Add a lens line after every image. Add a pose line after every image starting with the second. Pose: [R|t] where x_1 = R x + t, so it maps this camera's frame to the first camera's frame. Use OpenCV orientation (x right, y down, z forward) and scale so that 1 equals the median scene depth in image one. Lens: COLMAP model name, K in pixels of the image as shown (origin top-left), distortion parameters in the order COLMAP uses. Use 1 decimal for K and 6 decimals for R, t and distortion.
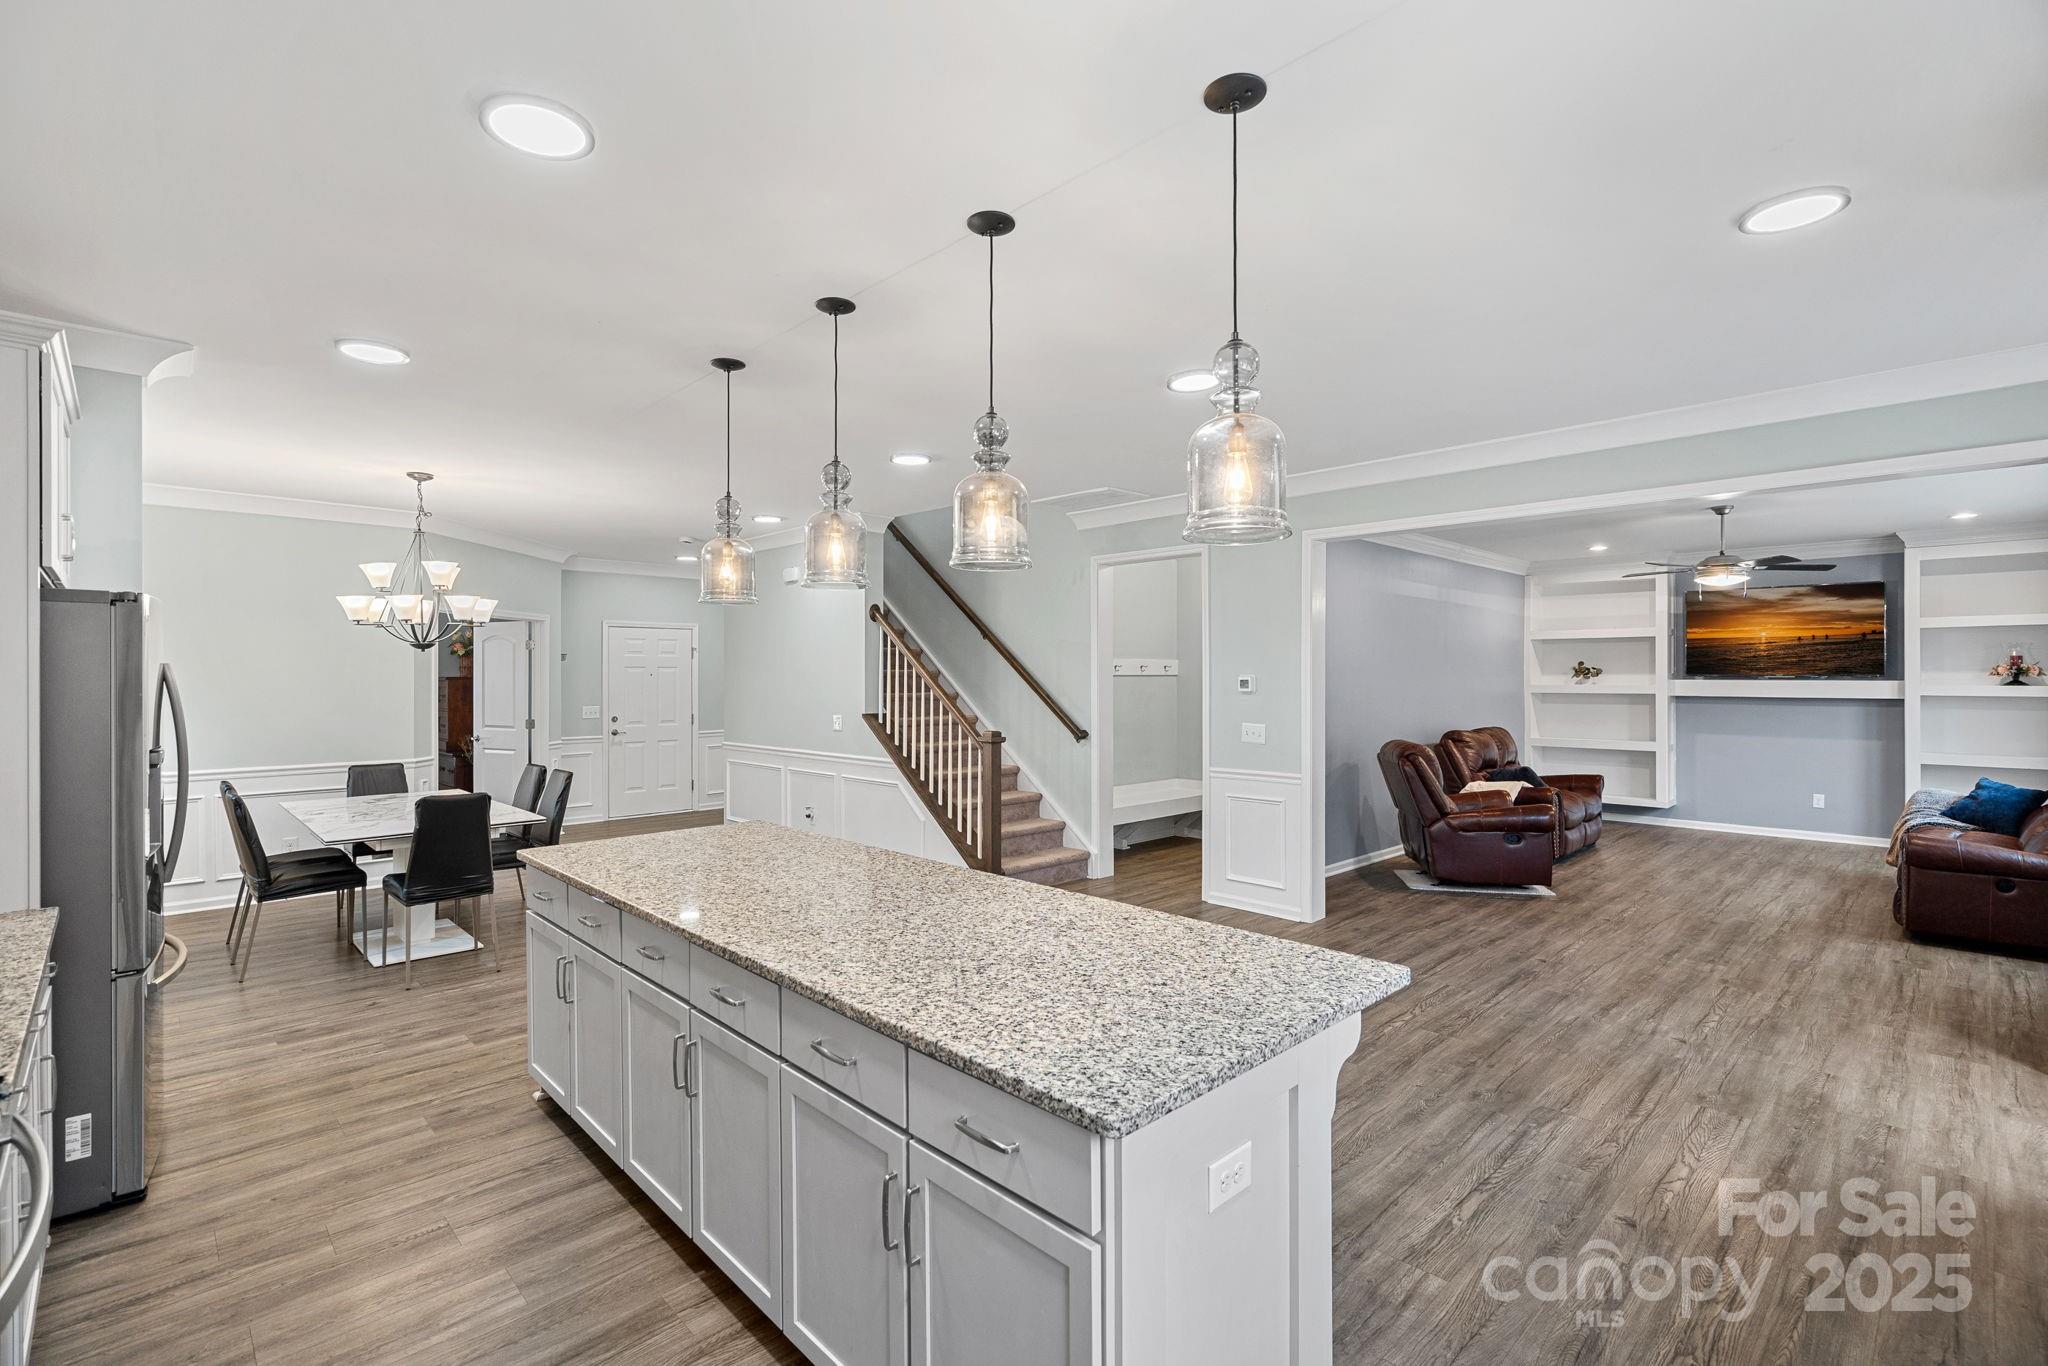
lens RADIAL K [[1034.5, 0, 1029.0], [0, 1034.5, 674.9], [0, 0, 1]] dist [0.029646, 0.001216]
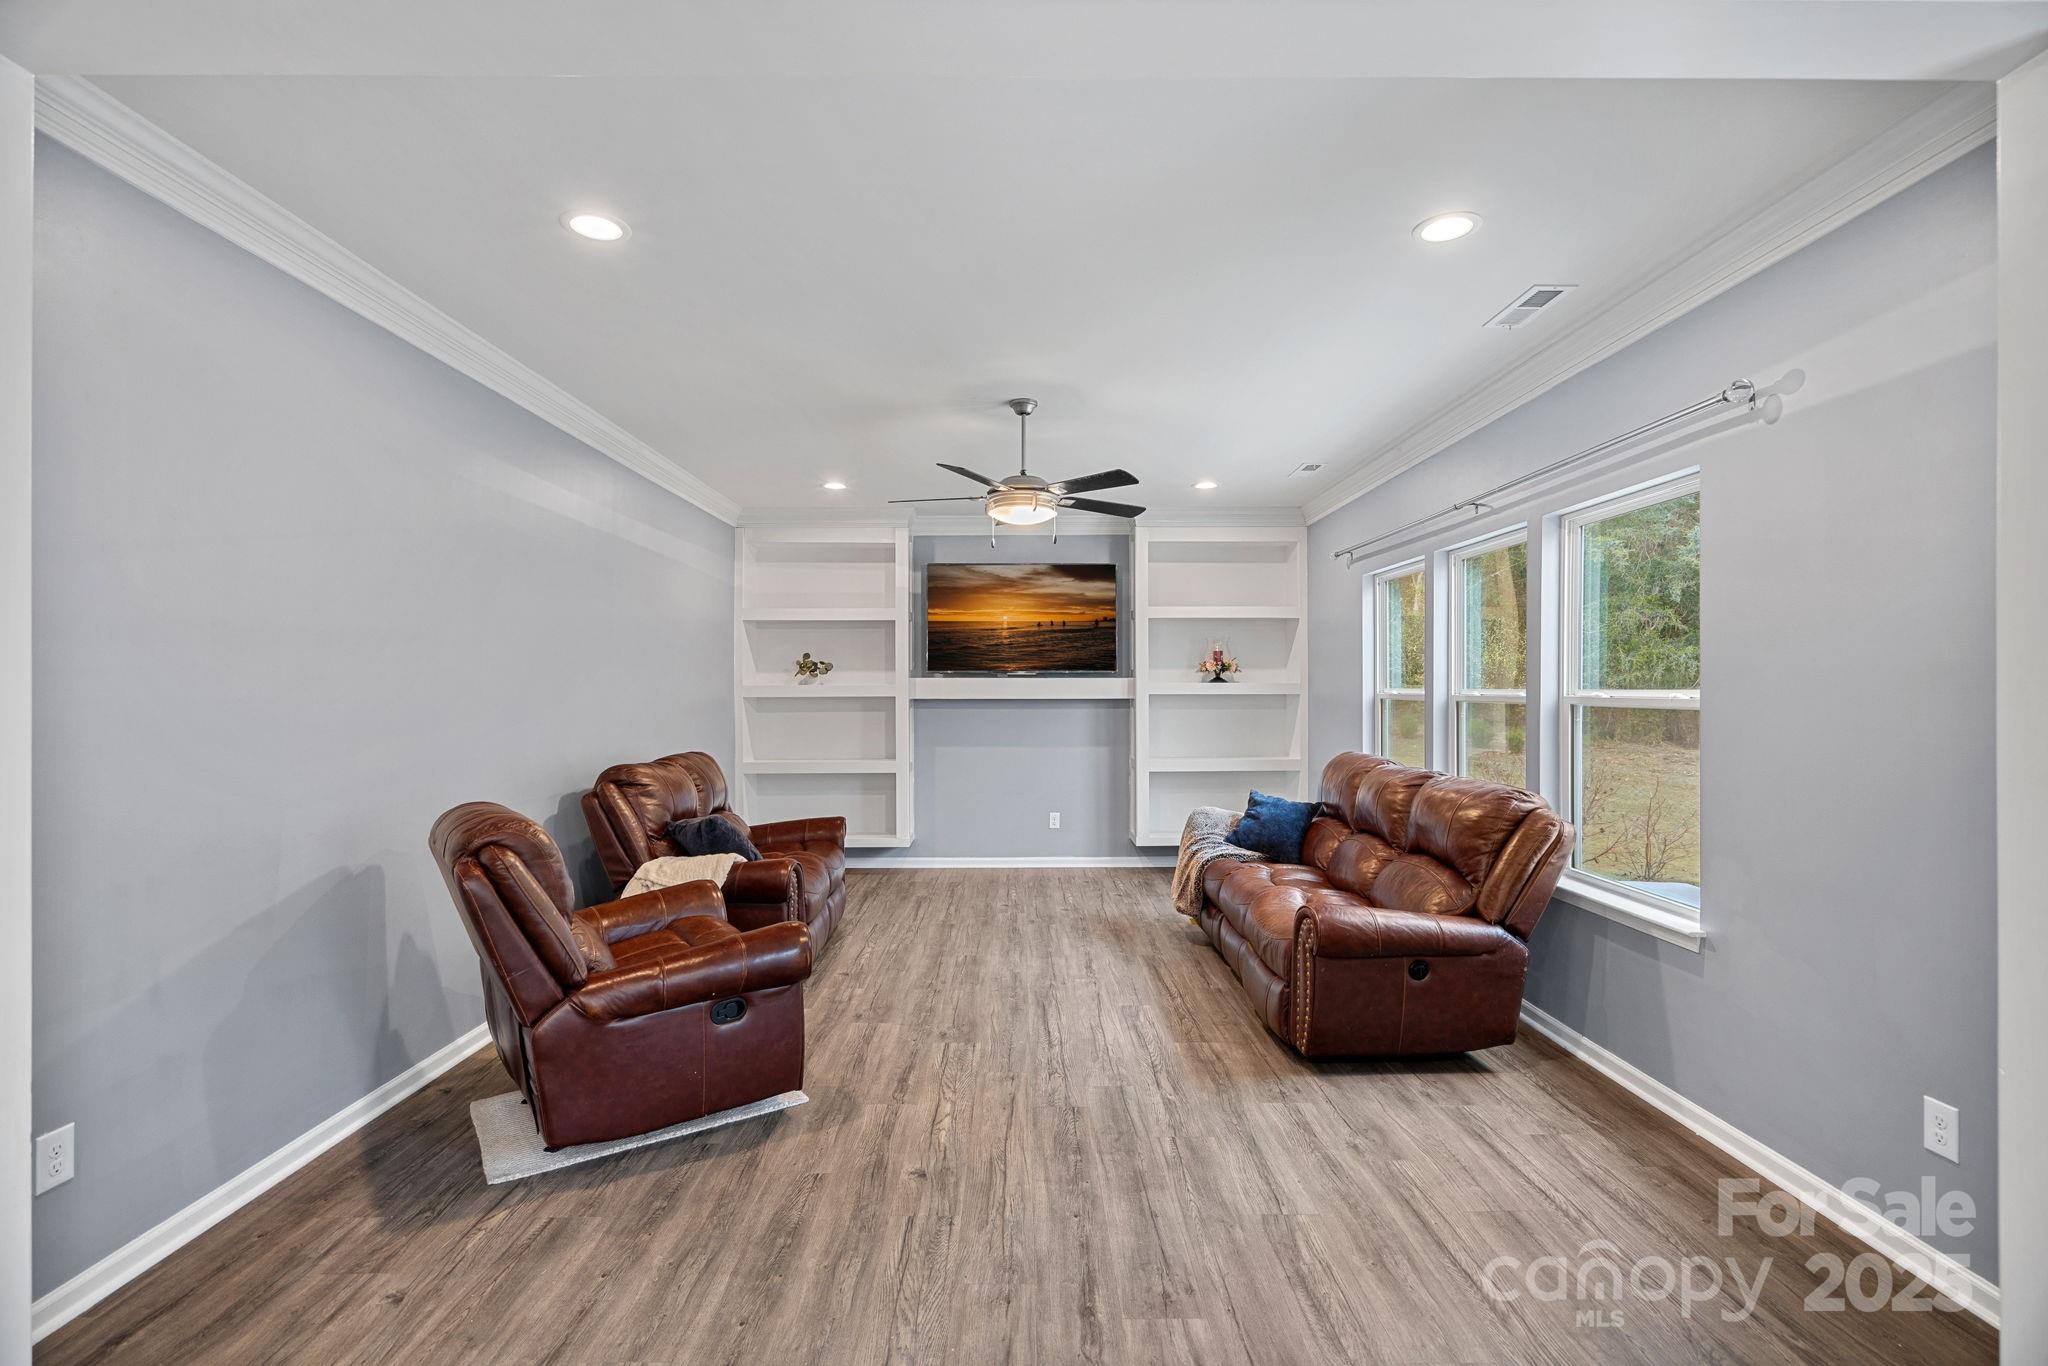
lens RADIAL K [[1034.5, 0, 1029.0], [0, 1034.5, 674.9], [0, 0, 1]] dist [0.029646, 0.001216]
pose [[0.743425, 0.004947, 0.668801, 0.185150], [0.003557, 0.999929, -0.011350, 0.012411], [-0.668810, 0.010816, 0.743355, 0.411306]]
